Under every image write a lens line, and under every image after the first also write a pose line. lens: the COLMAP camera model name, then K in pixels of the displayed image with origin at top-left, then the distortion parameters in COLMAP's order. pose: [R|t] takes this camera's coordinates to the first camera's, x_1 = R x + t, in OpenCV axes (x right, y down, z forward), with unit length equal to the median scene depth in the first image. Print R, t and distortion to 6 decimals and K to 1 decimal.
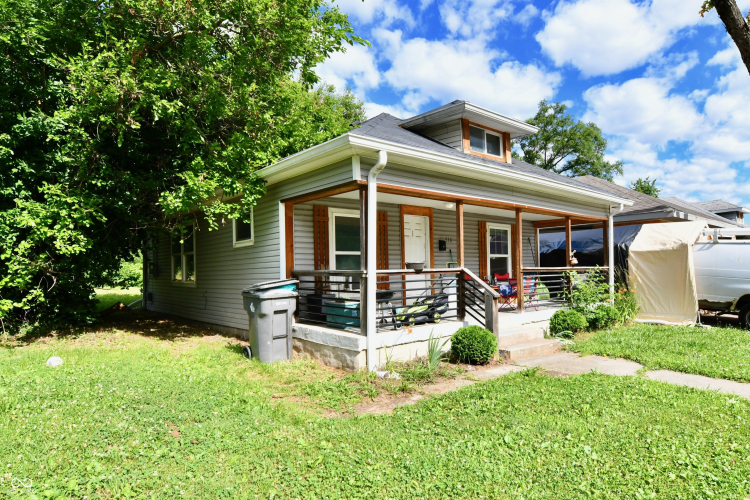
lens RADIAL K [[448.9, 0, 407.7], [0, 448.9, 255.3], [0, 0, 1]] dist [-0.002533, -0.000317]
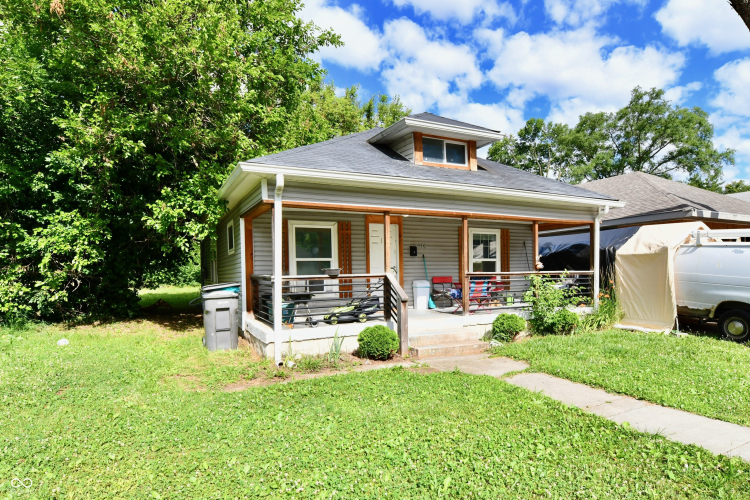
lens RADIAL K [[435.1, 0, 411.6], [0, 435.1, 271.2], [0, 0, 1]] dist [-0.001756, -0.003299]
pose [[0.974492, 0.002571, -0.224408, 0.284426], [0.005912, 0.999293, 0.037121, -0.011193], [0.224344, -0.037500, 0.973788, -0.016666]]
